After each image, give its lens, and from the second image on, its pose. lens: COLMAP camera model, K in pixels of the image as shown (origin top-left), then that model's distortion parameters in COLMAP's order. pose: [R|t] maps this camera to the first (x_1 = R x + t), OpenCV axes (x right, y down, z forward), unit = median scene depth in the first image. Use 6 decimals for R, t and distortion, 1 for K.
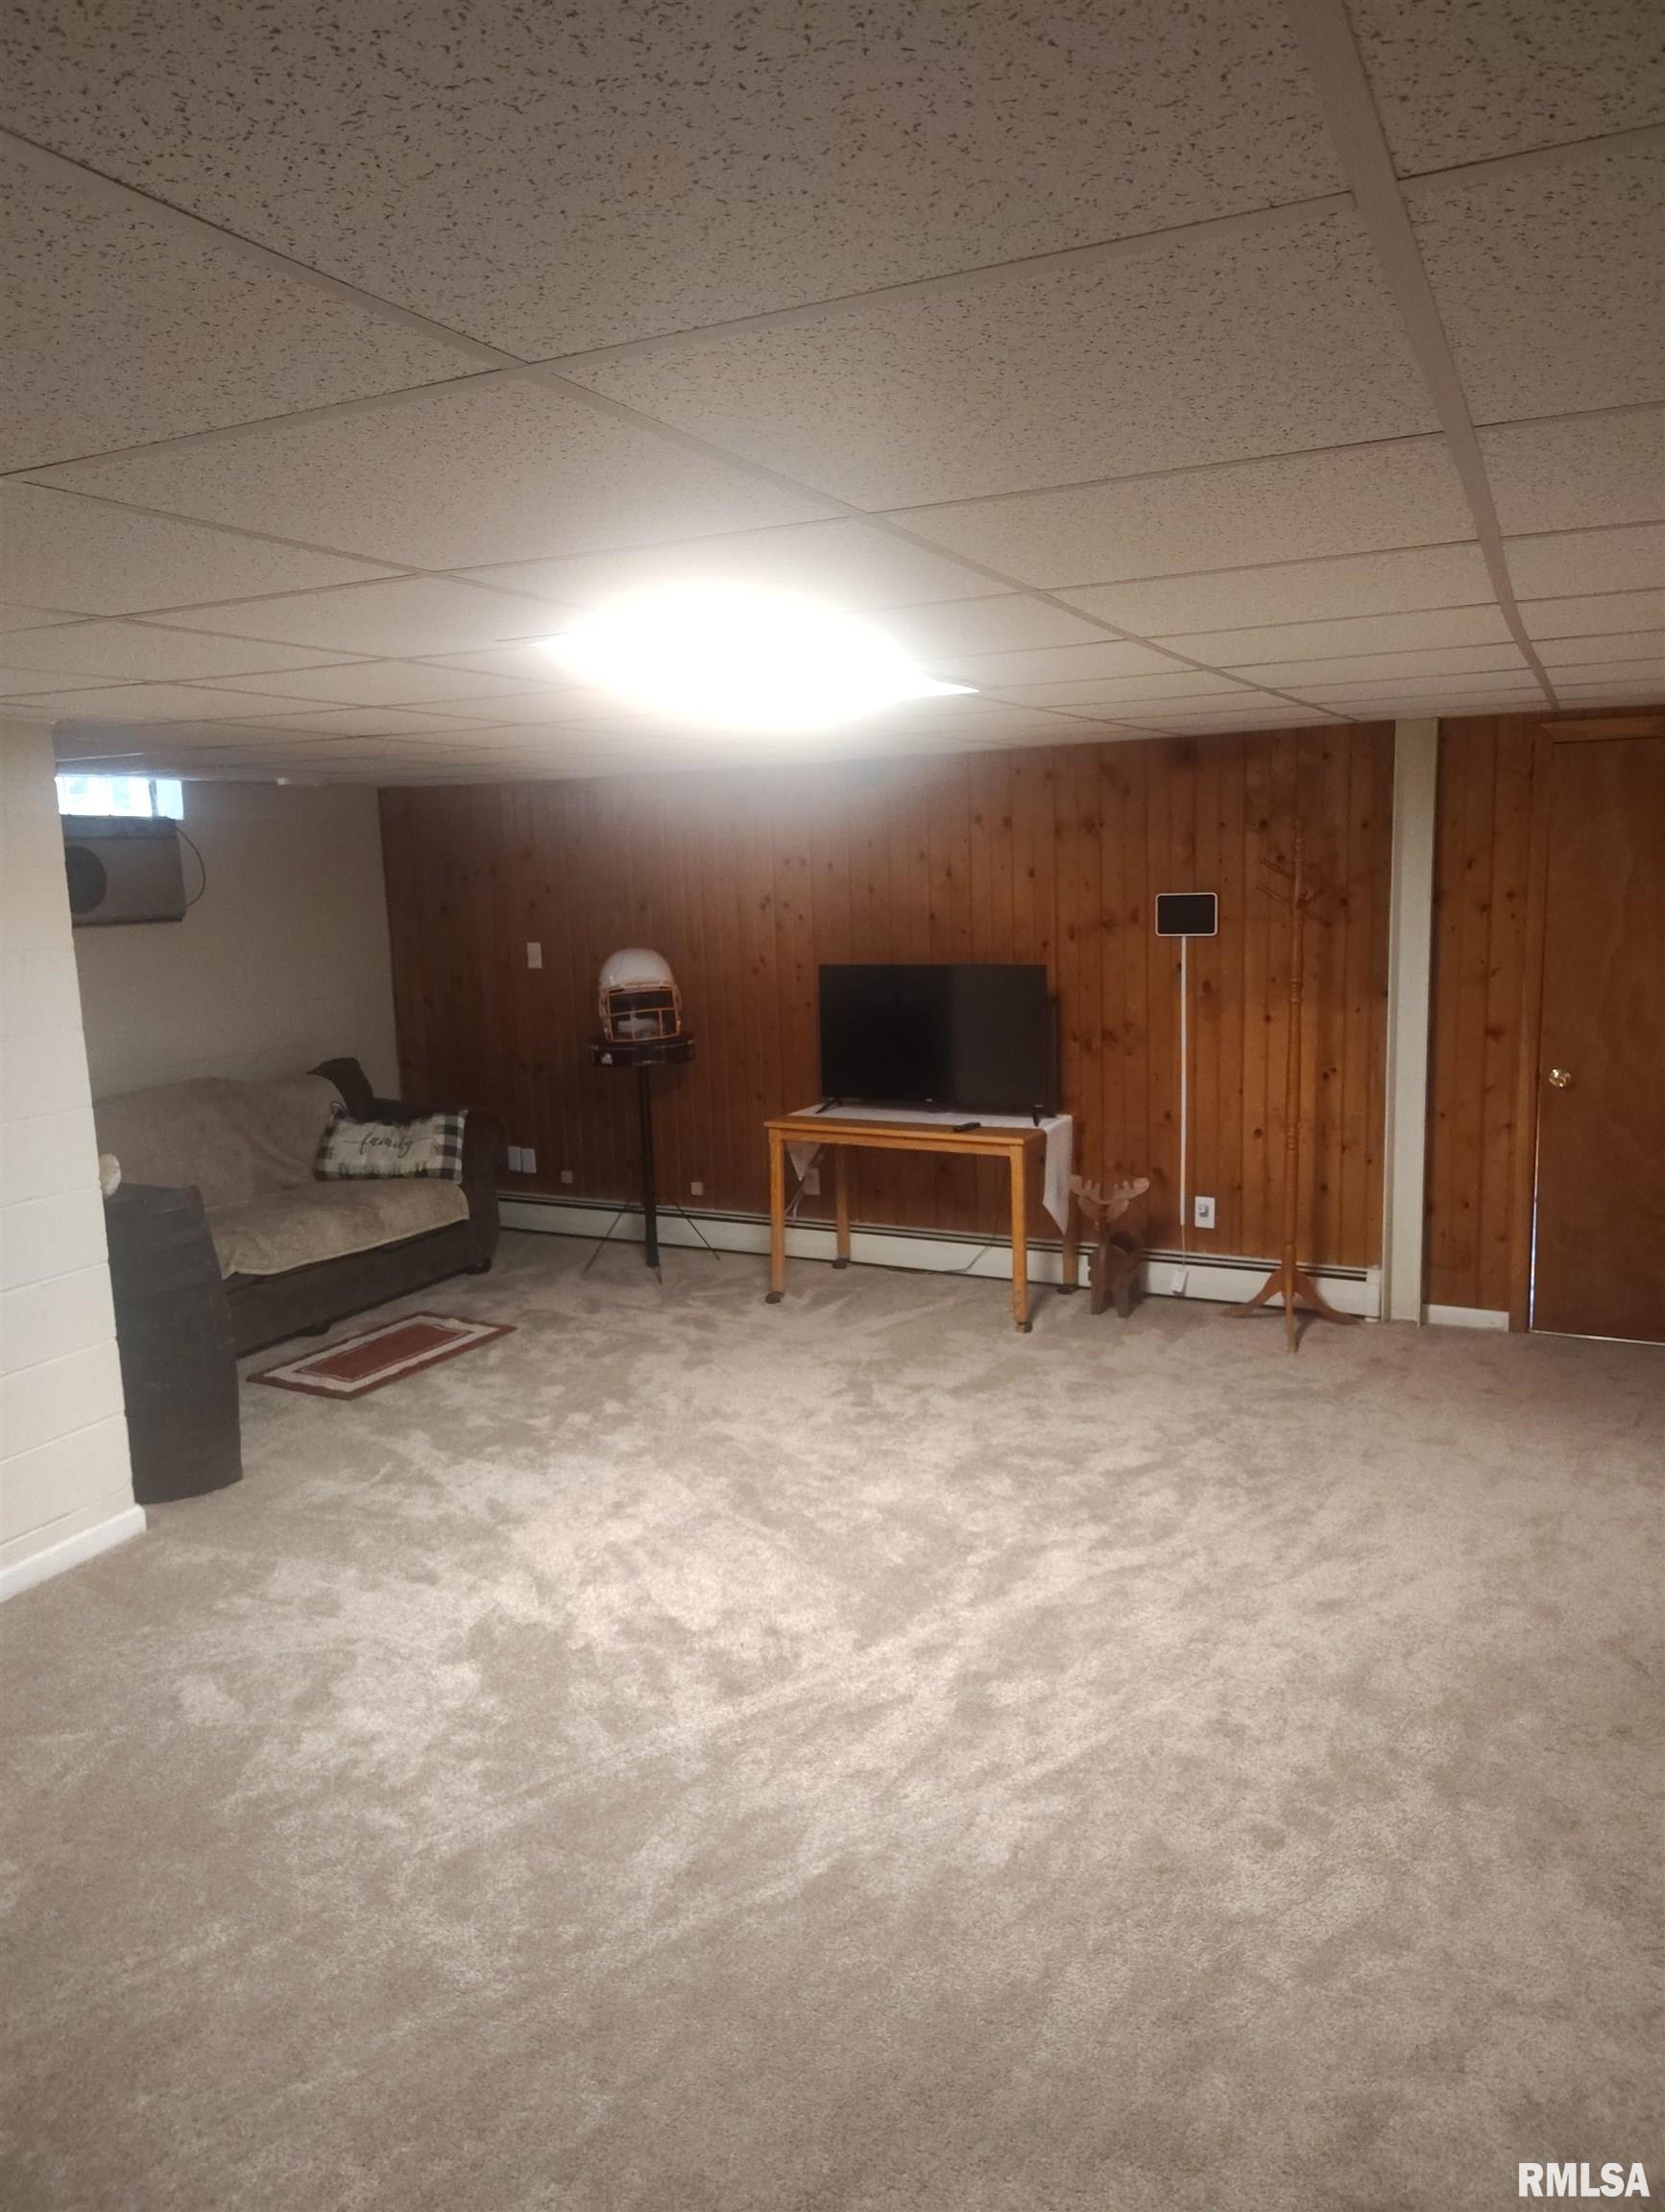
lens RADIAL K [[1584.4, 0, 843.2], [0, 1584.4, 1088.2], [0, 0, 1]] dist [0.065597, -0.074638]
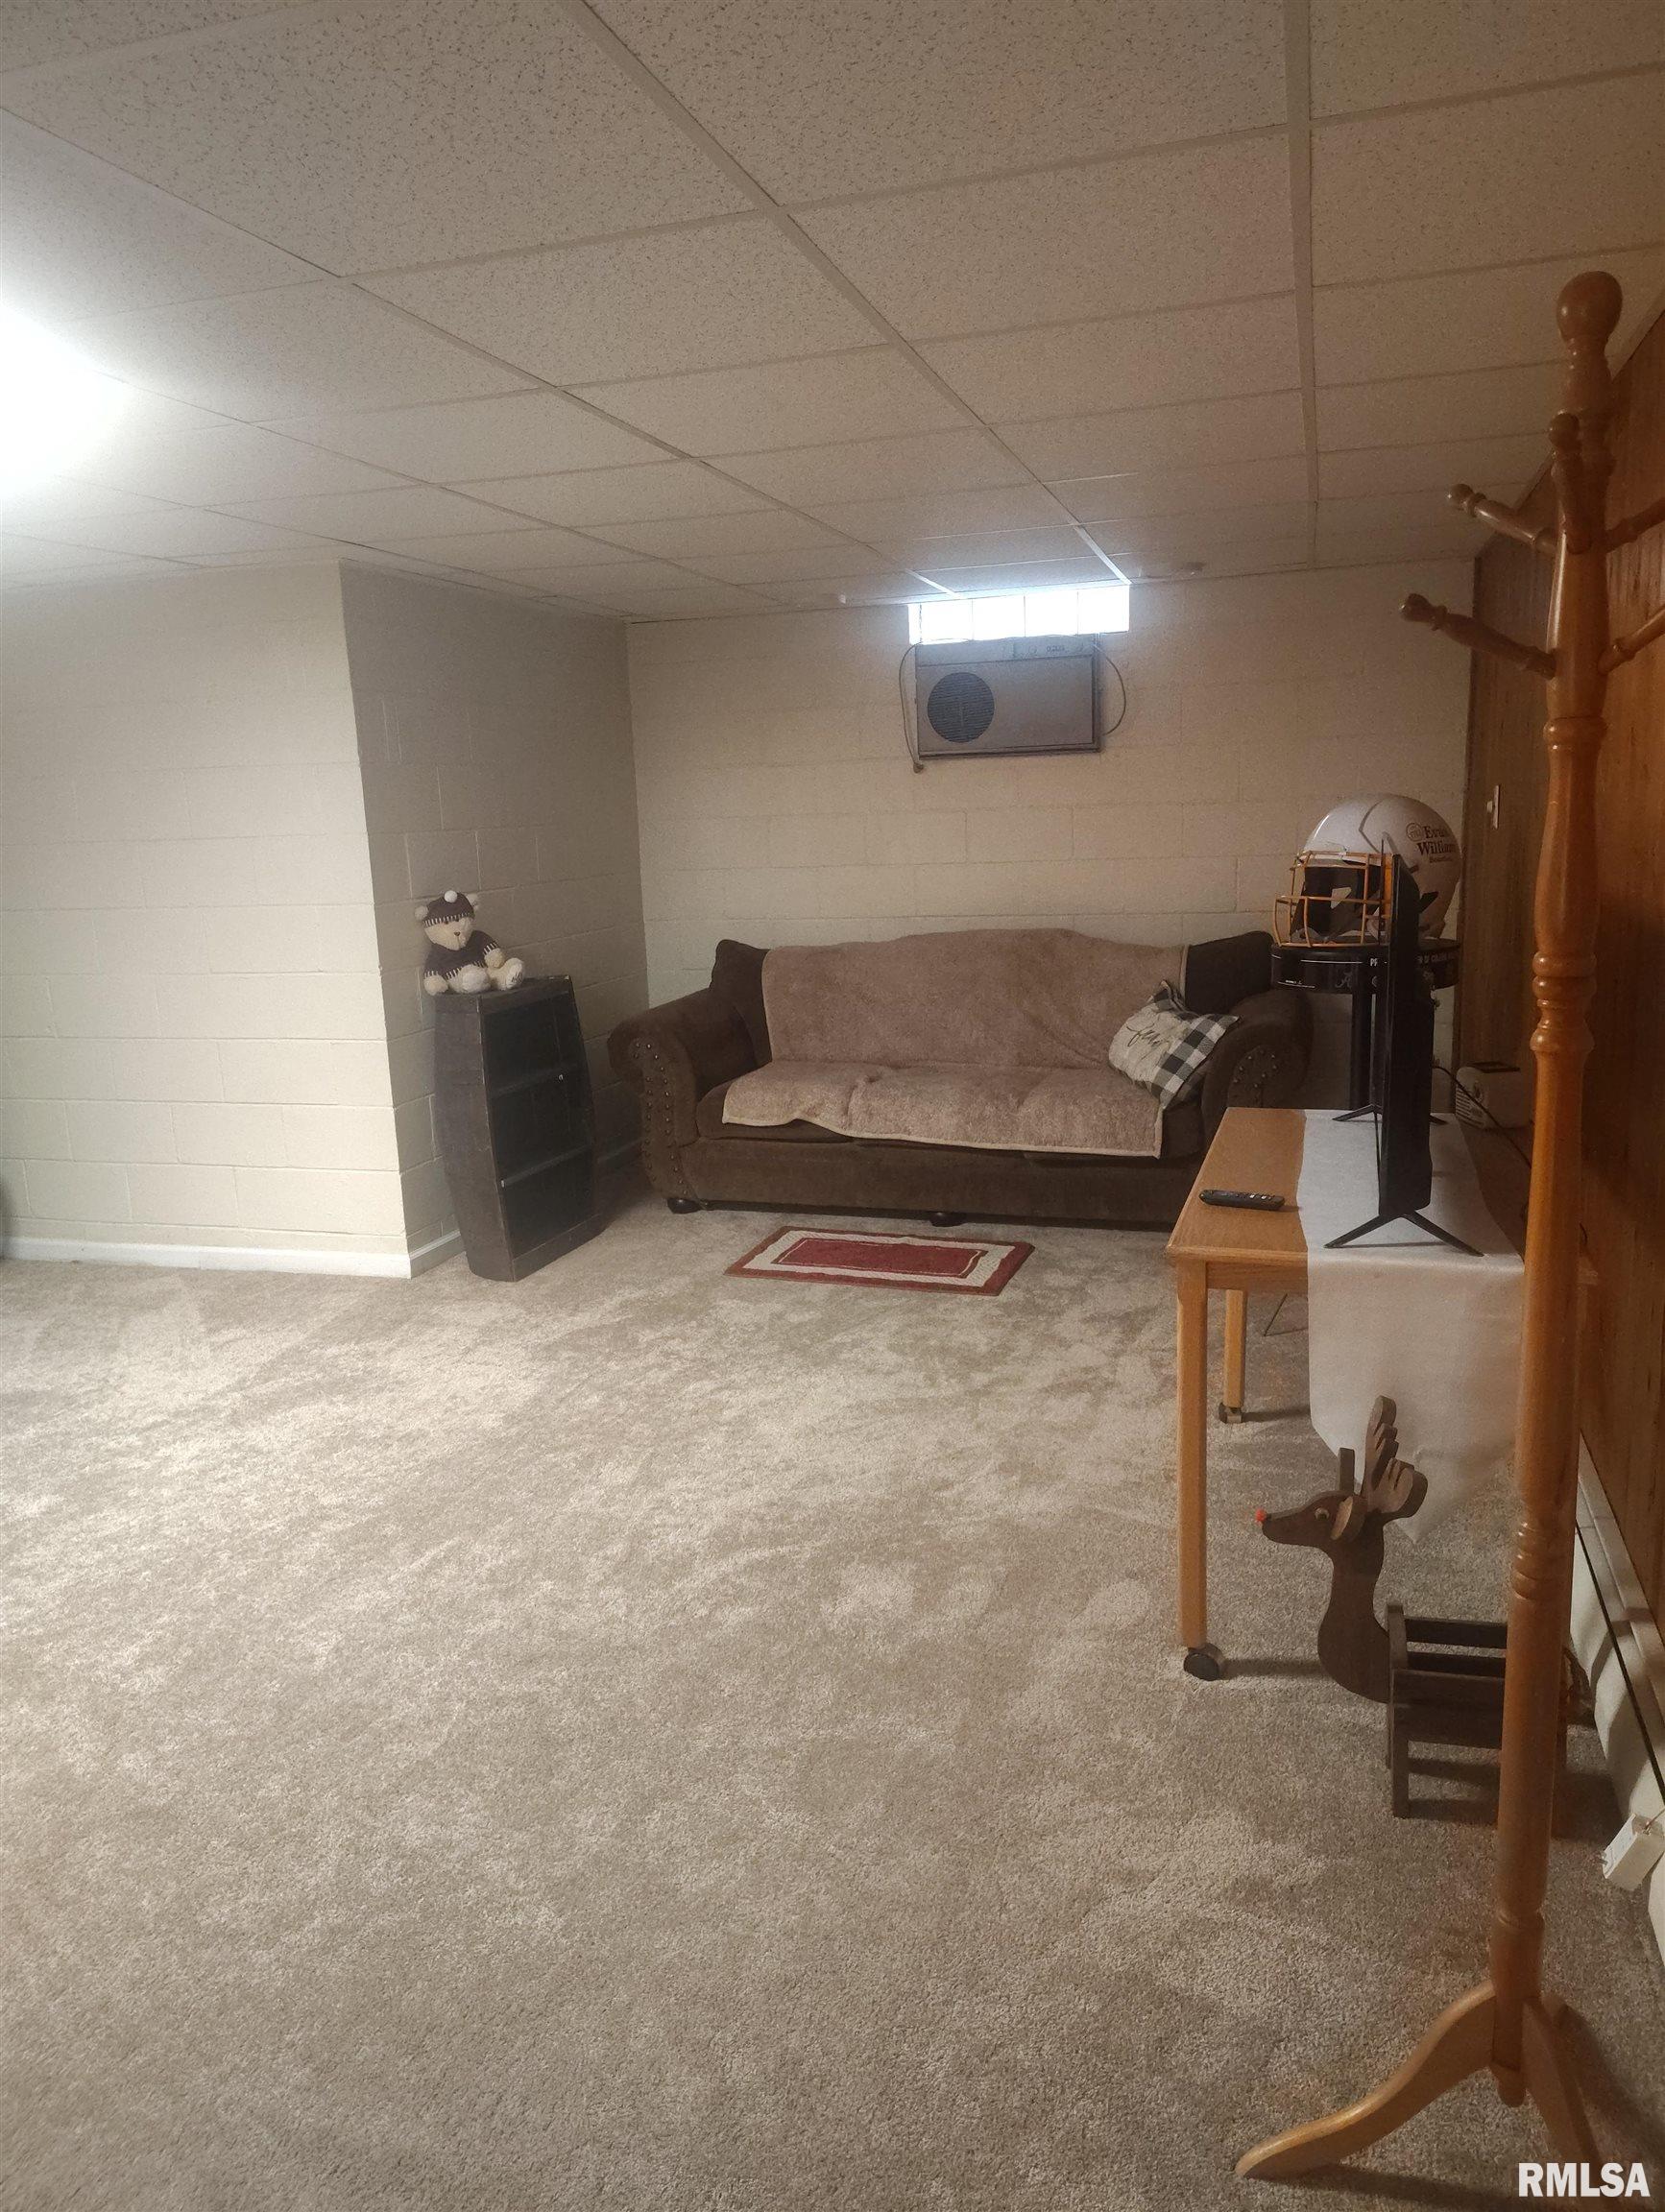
lens RADIAL K [[1584.4, 0, 843.2], [0, 1584.4, 1088.2], [0, 0, 1]] dist [0.065597, -0.074638]
pose [[0.133652, 0.209874, -0.968551, 0.517308], [-0.107916, 0.974589, 0.196291, -0.090002], [0.985135, 0.078288, 0.152905, 0.825256]]
